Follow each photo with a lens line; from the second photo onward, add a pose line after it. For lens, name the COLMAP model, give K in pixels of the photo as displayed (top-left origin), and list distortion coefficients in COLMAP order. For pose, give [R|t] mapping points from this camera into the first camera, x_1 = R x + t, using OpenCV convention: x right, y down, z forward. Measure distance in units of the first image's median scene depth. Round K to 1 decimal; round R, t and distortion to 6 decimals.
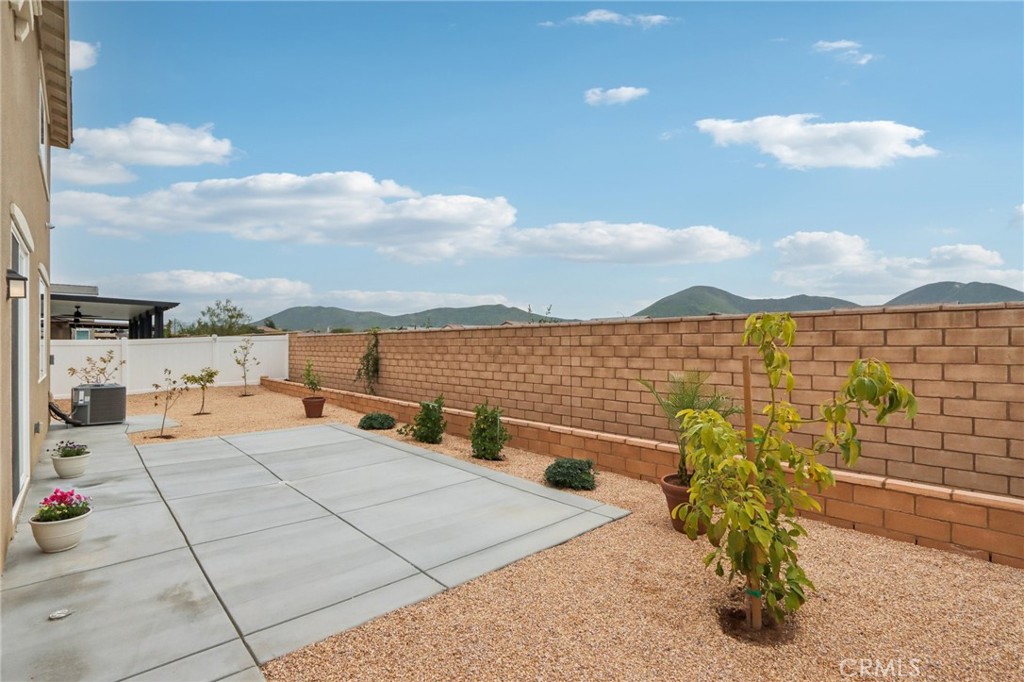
lens RADIAL K [[471.2, 0, 516.1], [0, 471.2, 344.0], [0, 0, 1]] dist [-0.004459, -0.000374]
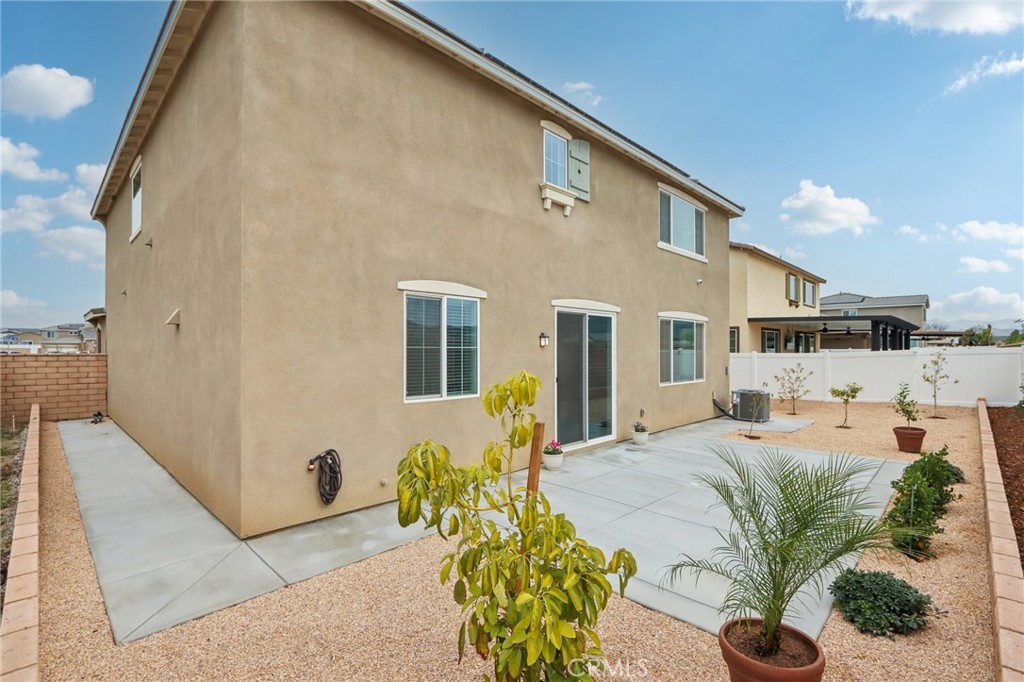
lens RADIAL K [[471.2, 0, 516.6], [0, 471.2, 344.9], [0, 0, 1]] dist [-0.004459, -0.000374]
pose [[0.051086, -0.010410, -0.998640, 0.369819], [0.003035, 0.999943, -0.010268, -0.027283], [0.998690, -0.002506, 0.051115, 0.262153]]
